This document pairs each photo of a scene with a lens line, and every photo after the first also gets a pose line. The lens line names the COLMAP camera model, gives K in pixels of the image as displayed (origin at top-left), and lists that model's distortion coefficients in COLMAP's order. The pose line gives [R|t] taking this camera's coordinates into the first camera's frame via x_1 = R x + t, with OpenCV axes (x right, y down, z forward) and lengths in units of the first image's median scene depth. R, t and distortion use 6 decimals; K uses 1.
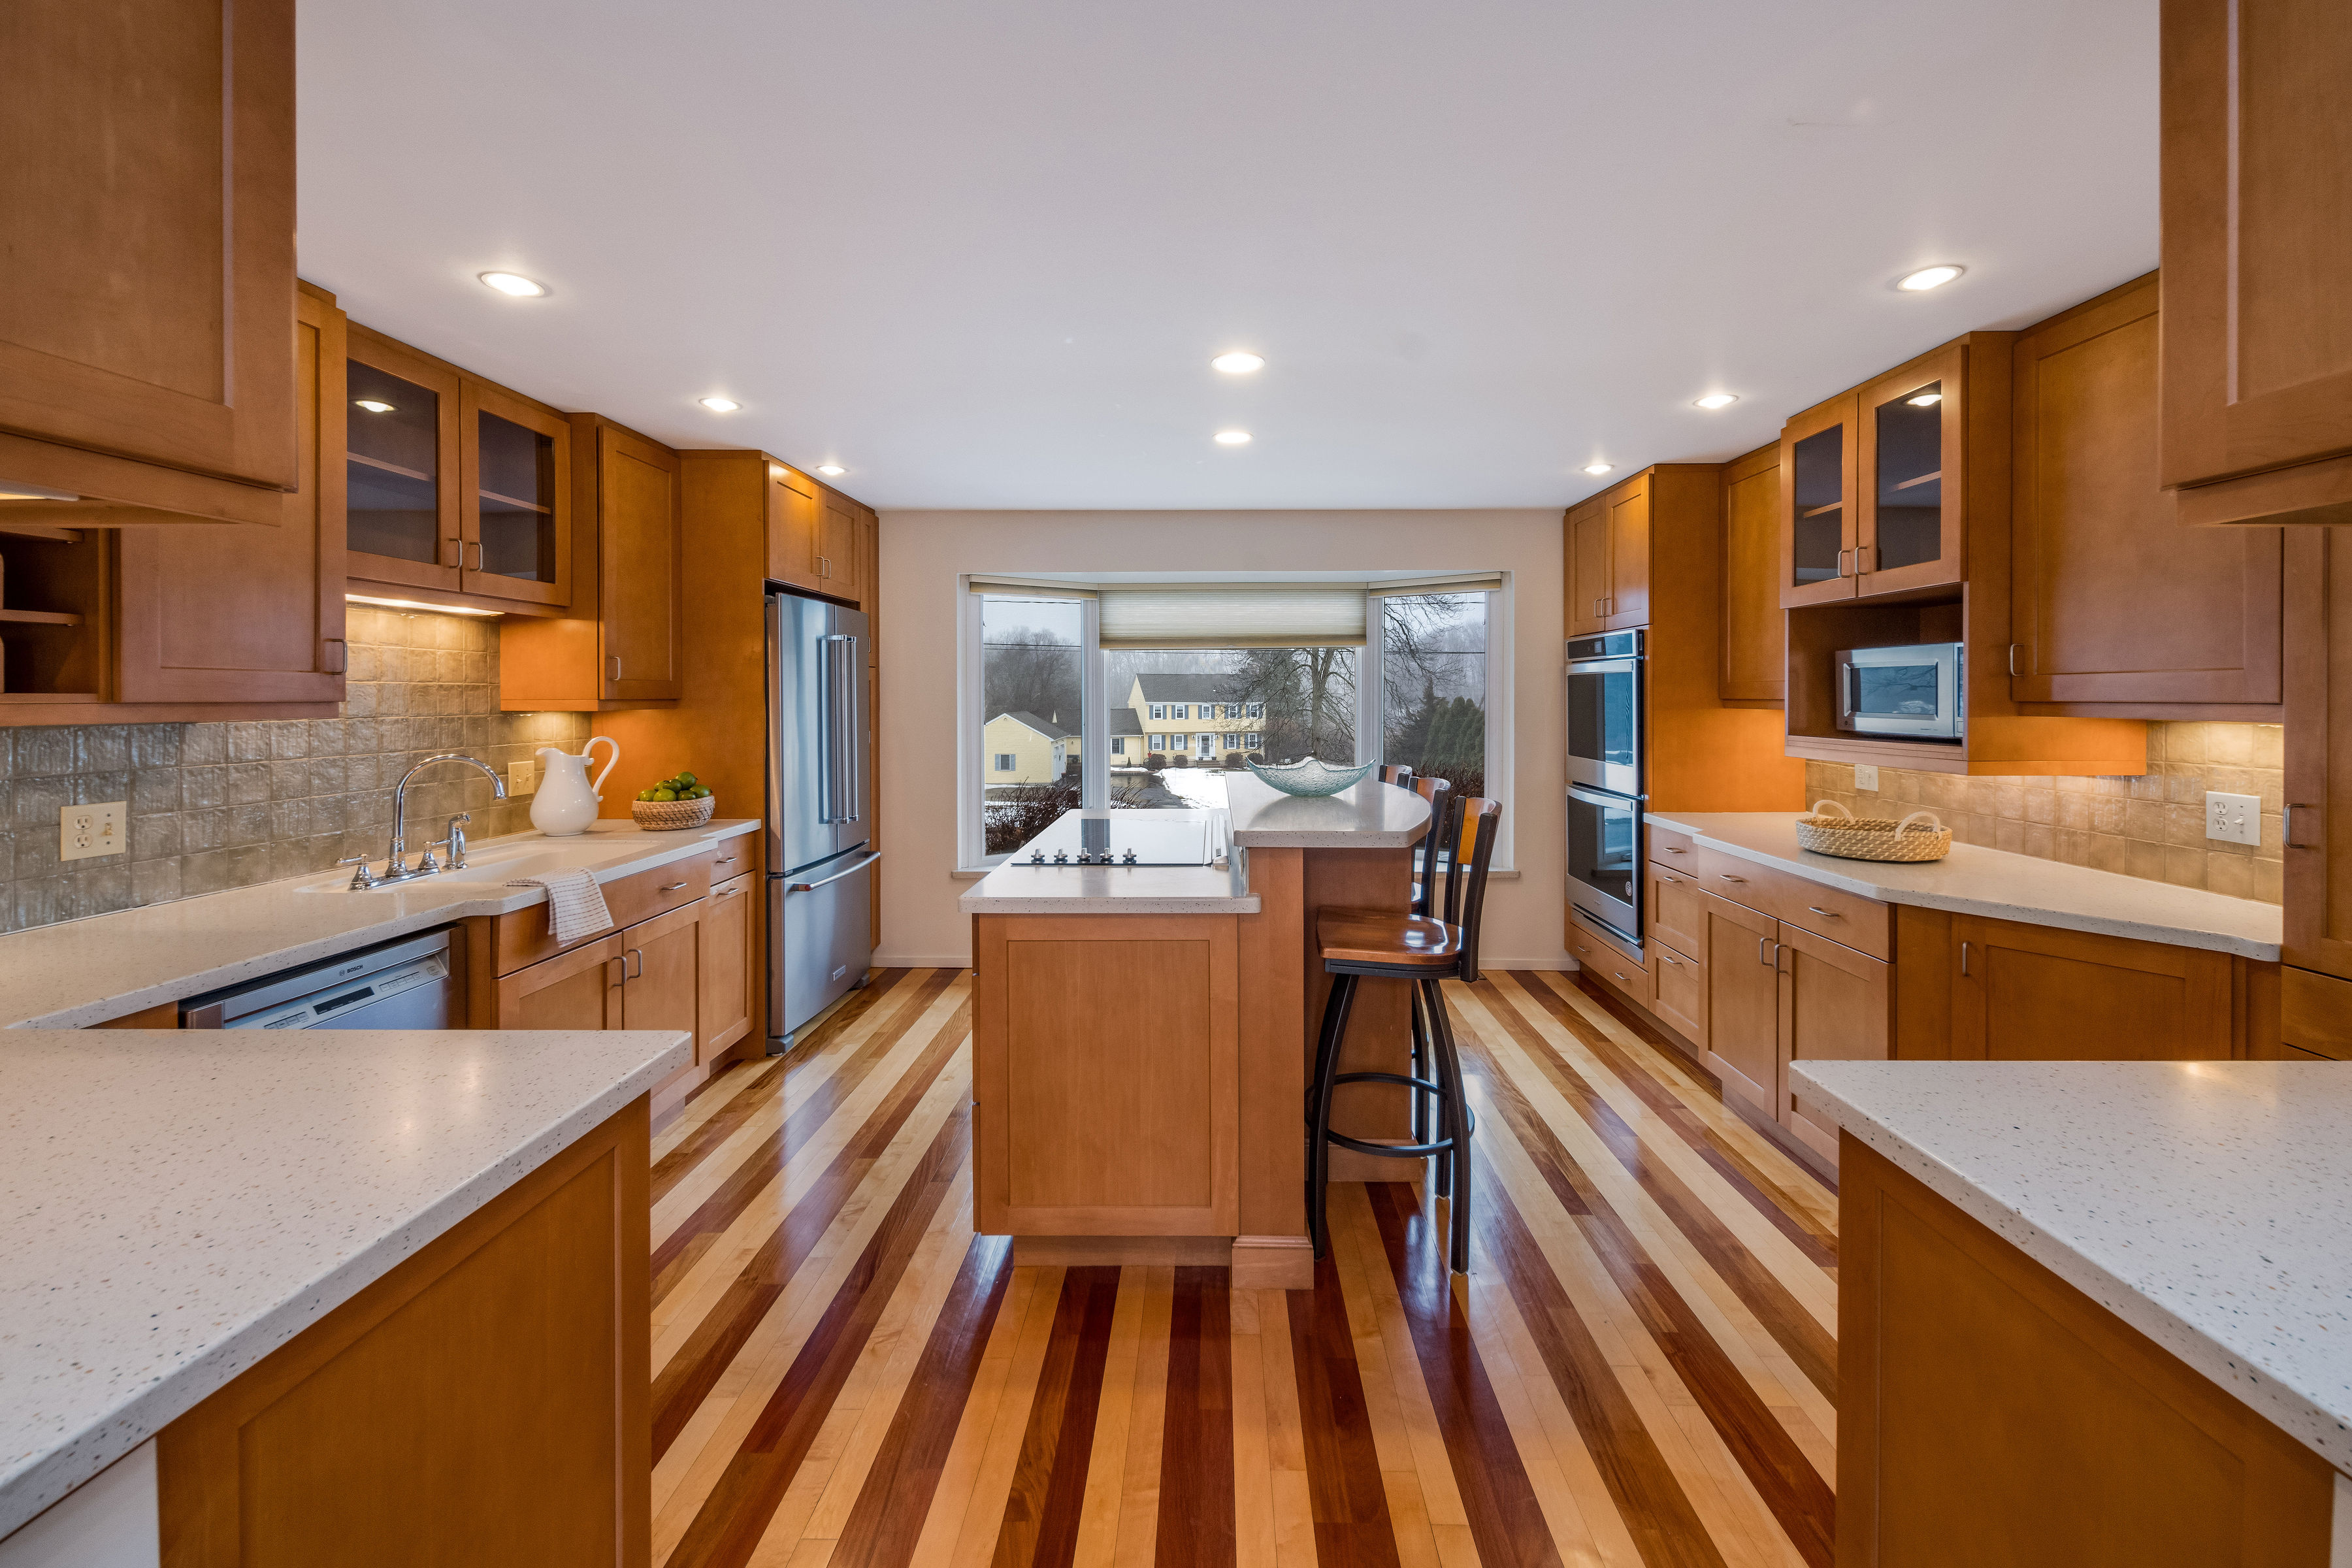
lens RADIAL K [[915.3, 0, 1181.9], [0, 915.3, 704.9], [0, 0, 1]] dist [0.000459, 0.000003]
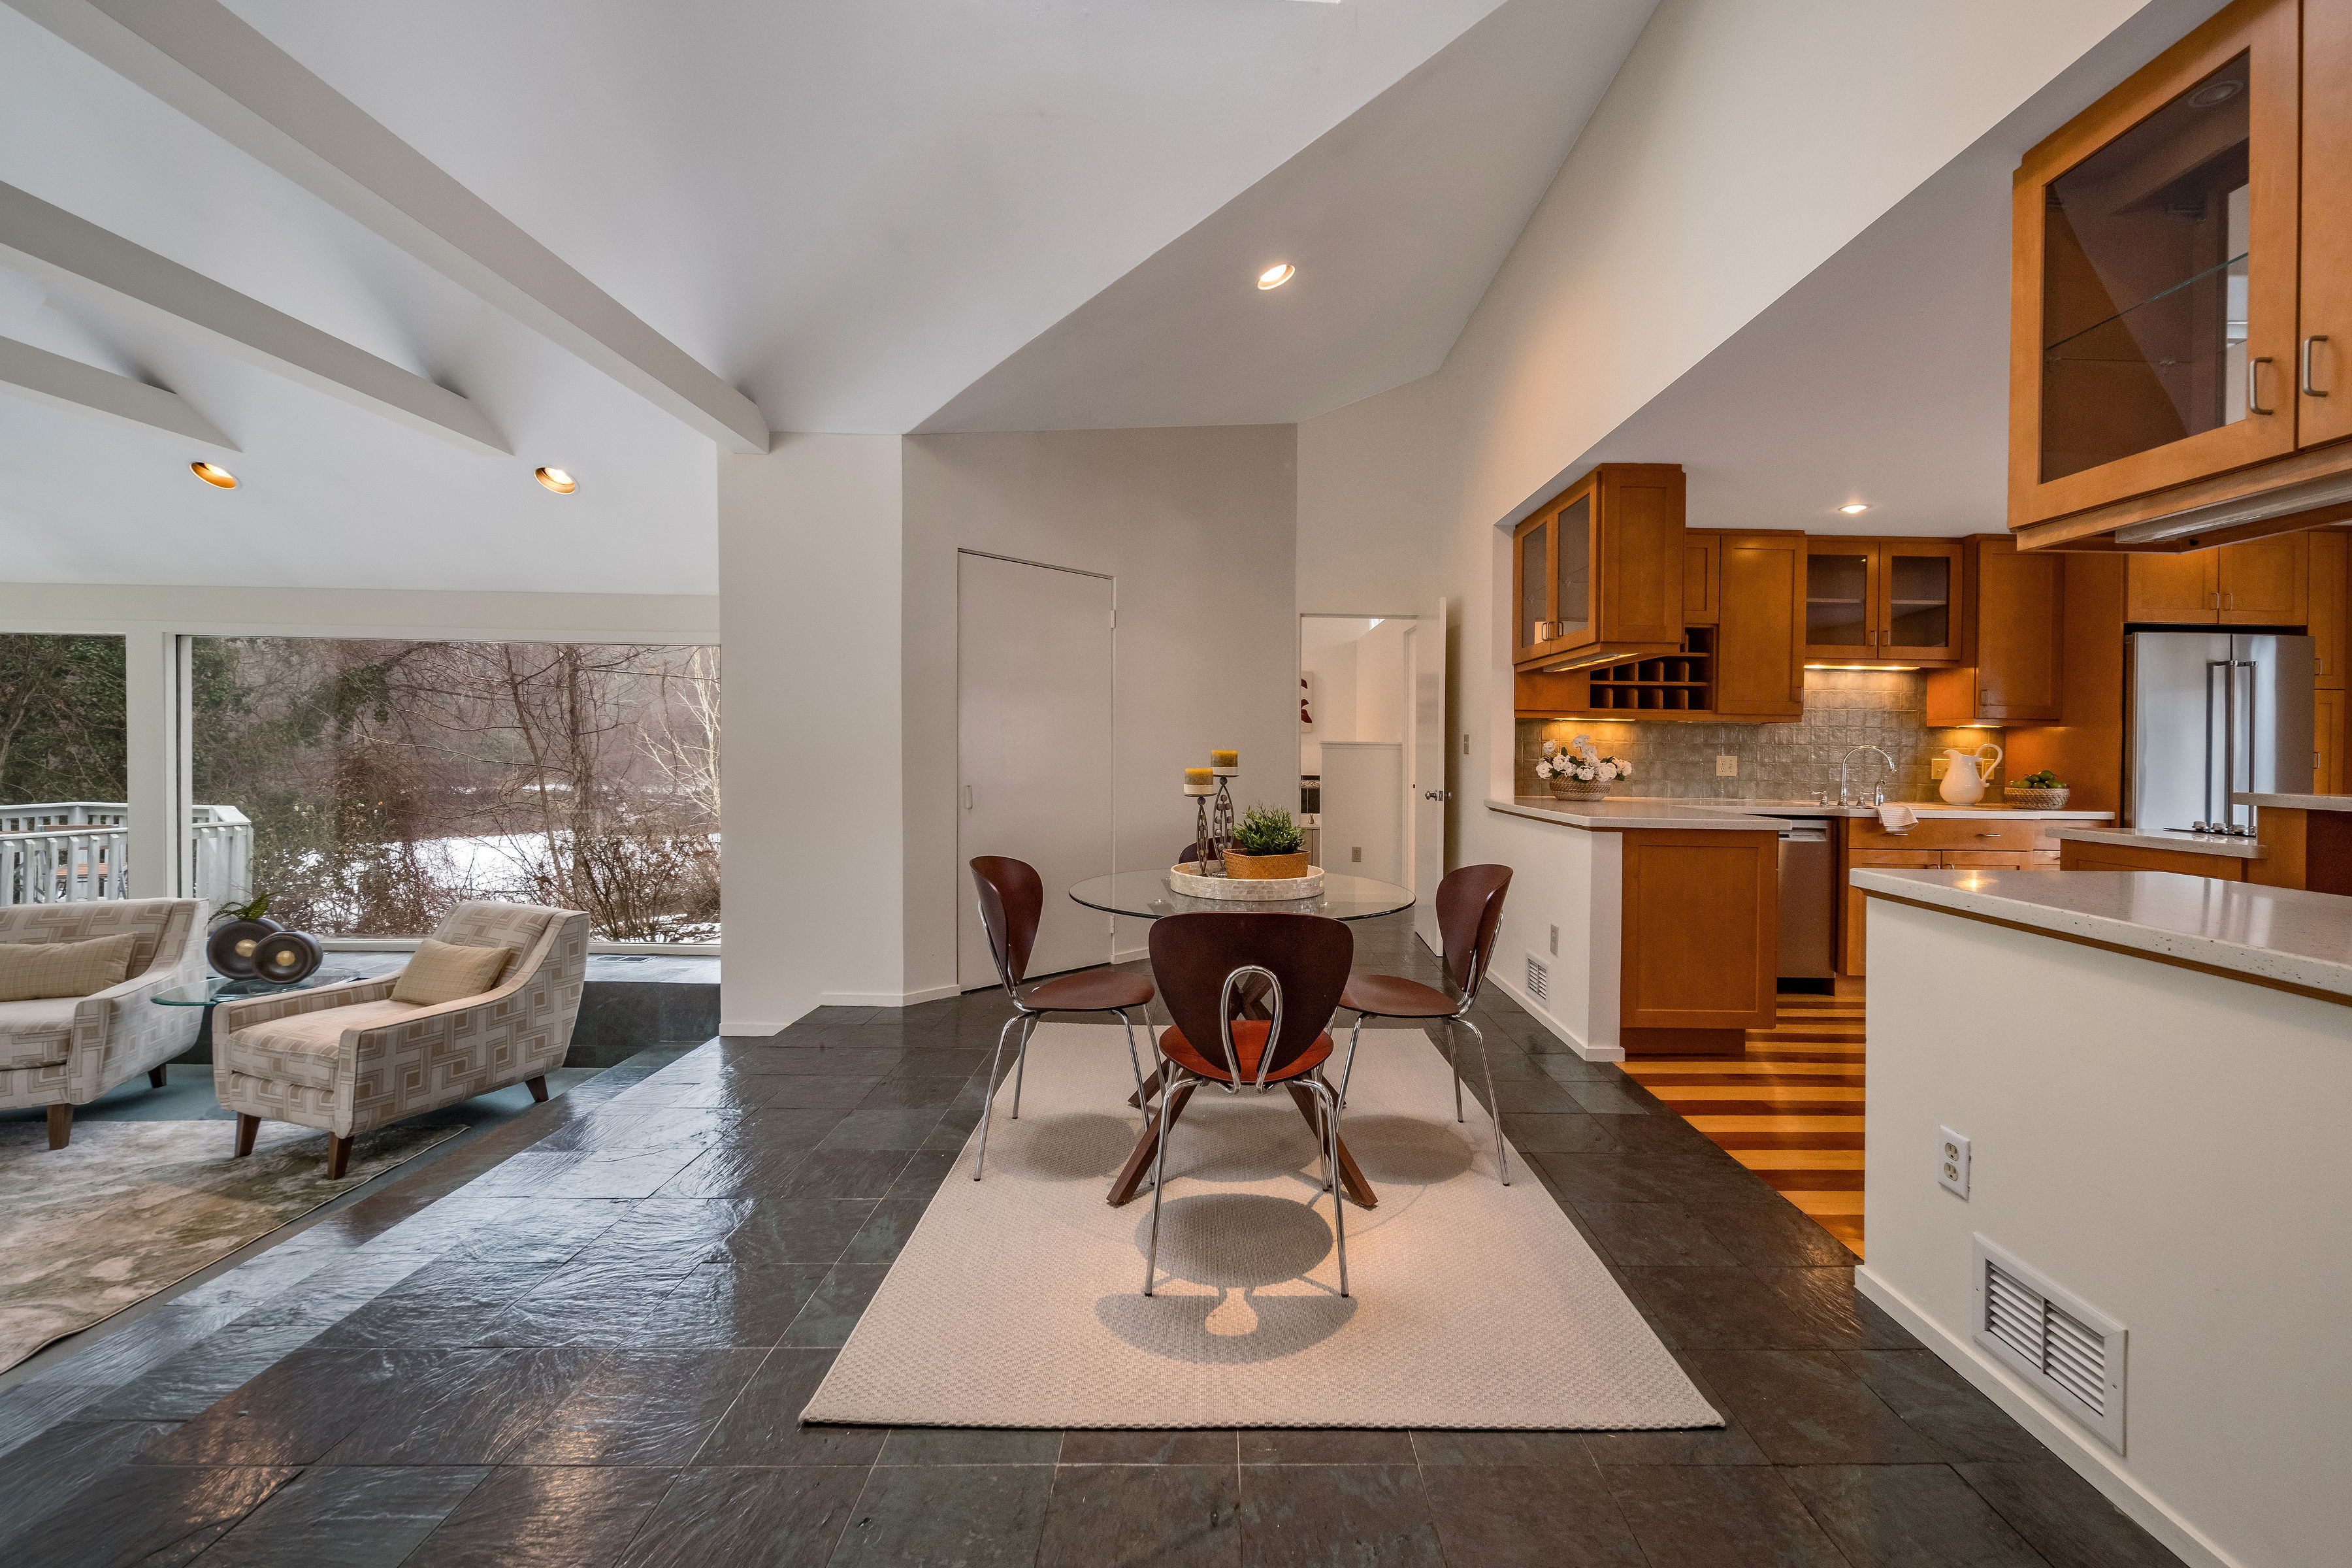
lens RADIAL K [[973.2, 0, 1250.5], [0, 973.2, 751.8], [0, 0, 1]] dist [0.001237, 0.000030]
pose [[0.068511, 0.003955, -0.997643, 0.915345], [-0.025302, 0.999677, 0.002226, 0.077955], [0.997329, 0.025090, 0.068589, -0.331617]]
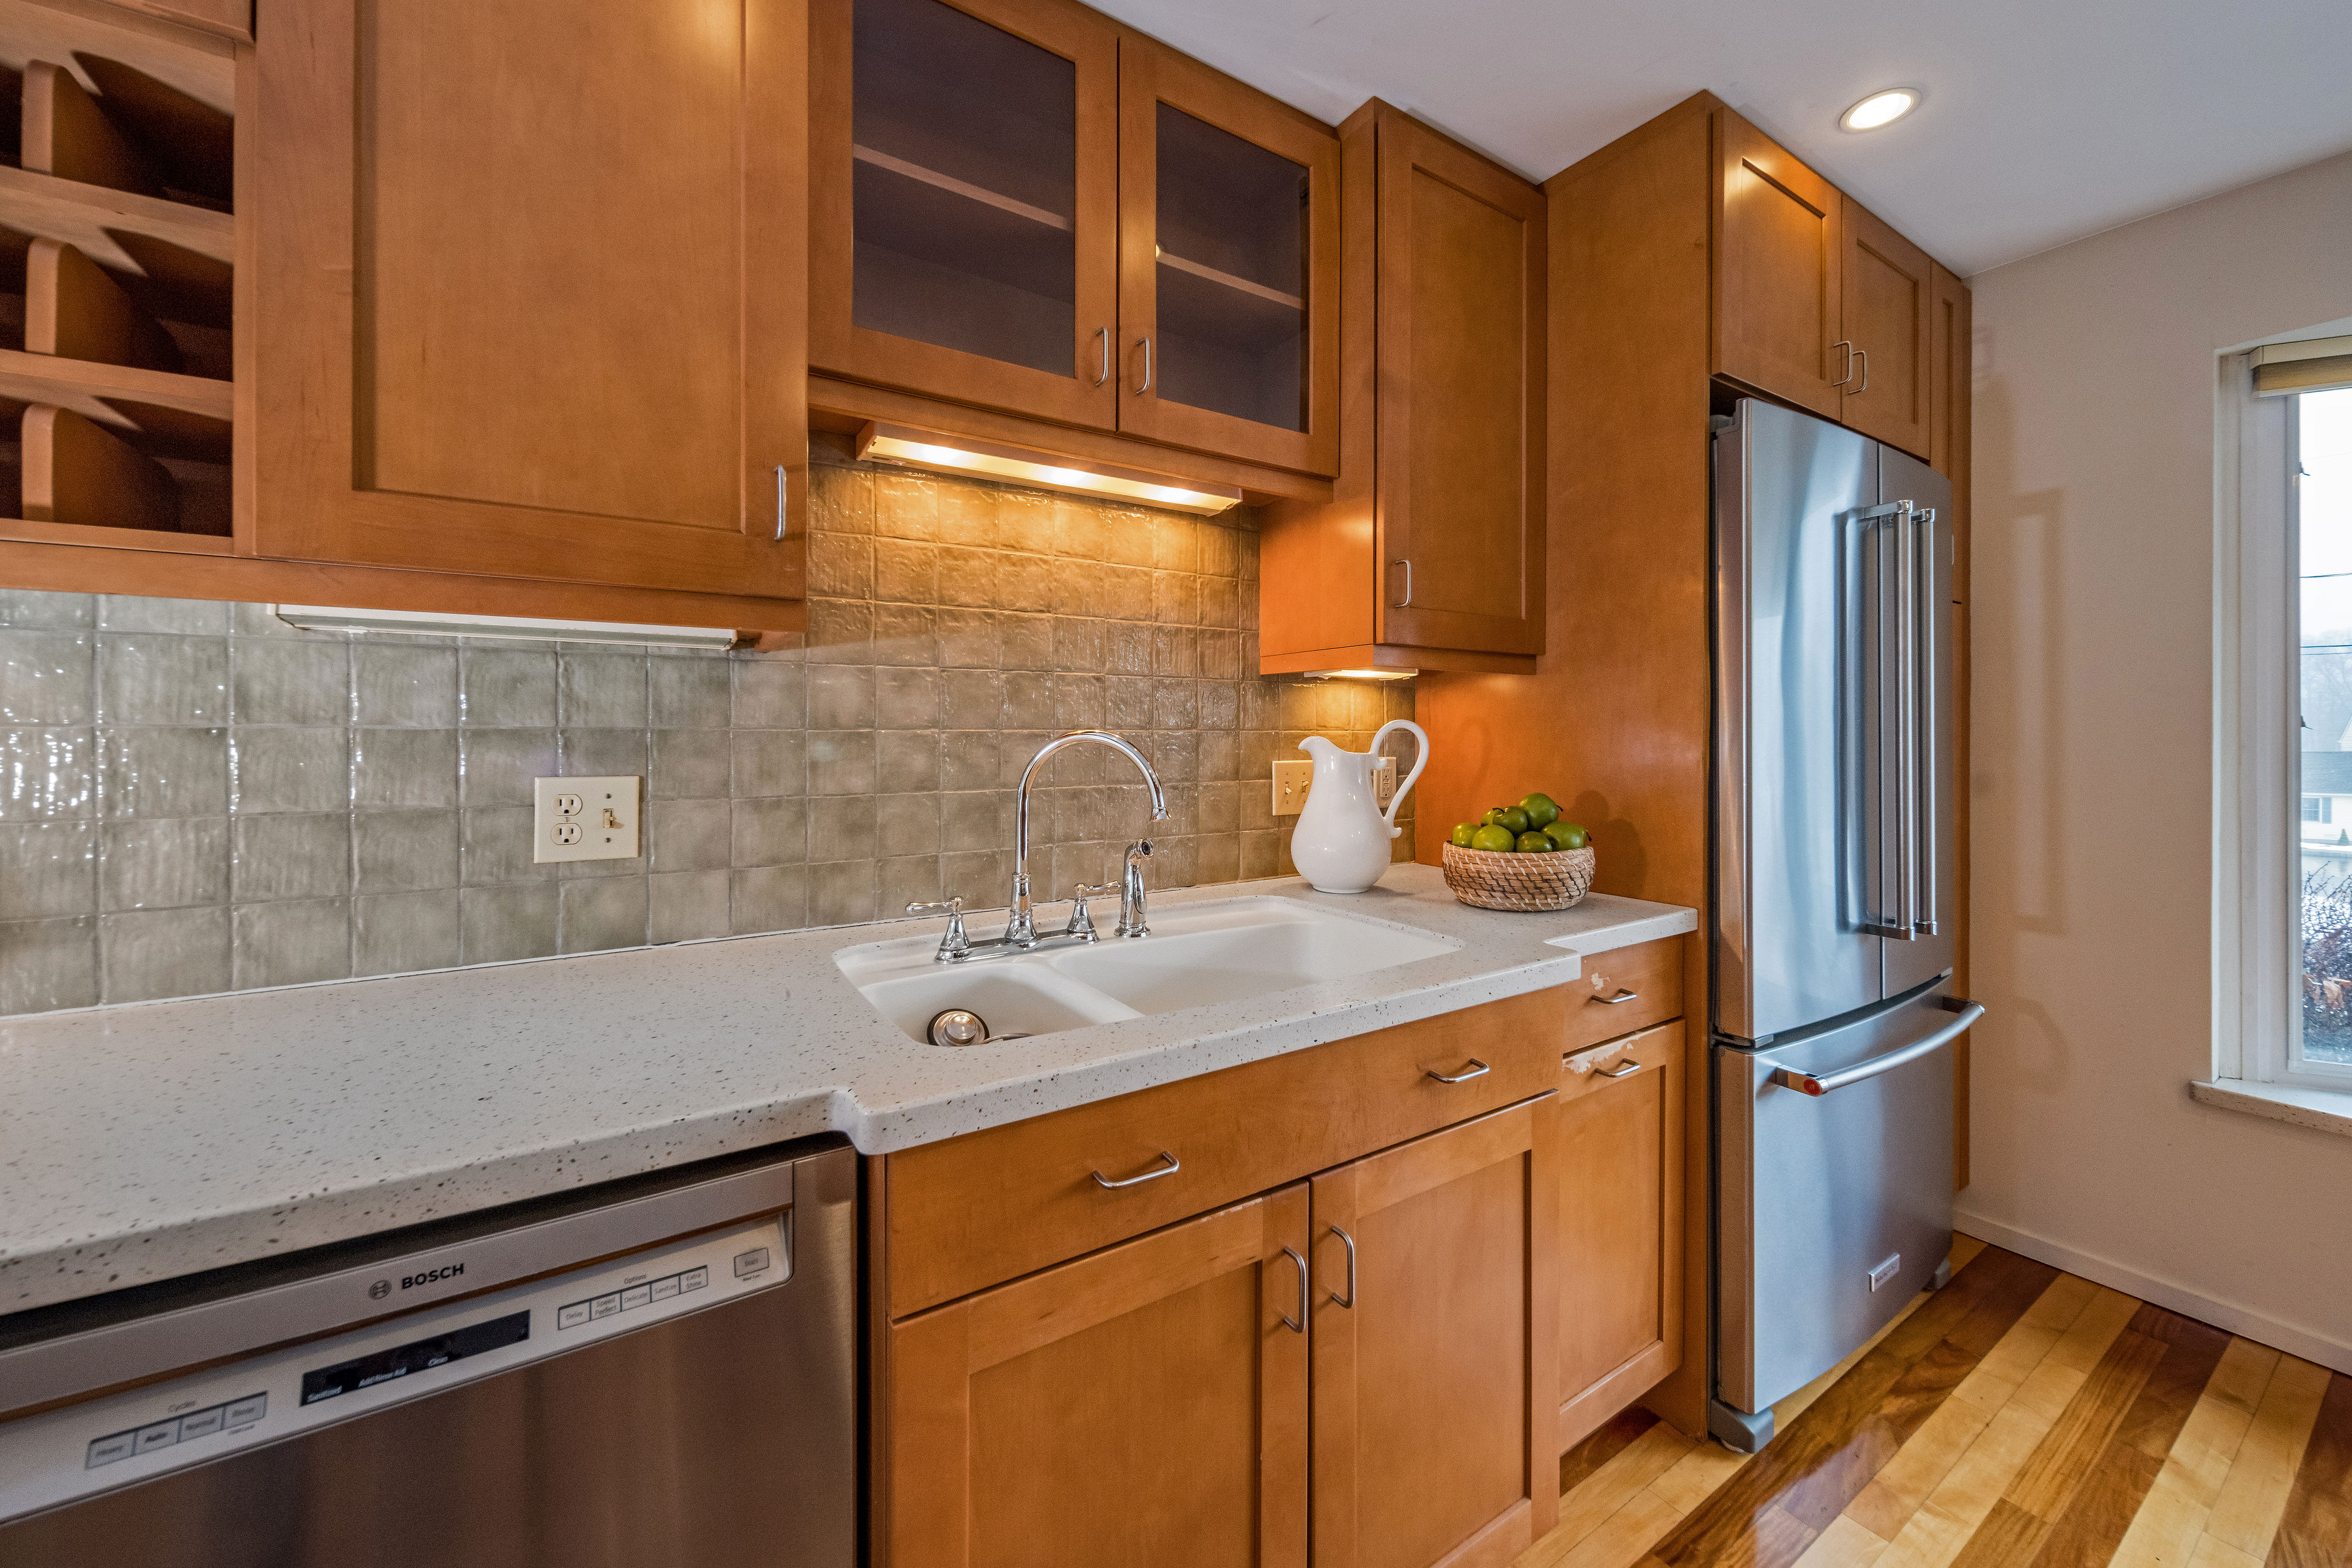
lens RADIAL K [[897.4, 0, 1219.8], [0, 897.4, 728.3], [0, 0, 1]] dist [0.010493, -0.005823]
pose [[0.581647, 0.000982, -0.813441, -0.268267], [-0.010974, 0.999918, -0.006640, 0.046279], [0.813368, 0.012789, 0.581610, 0.623343]]
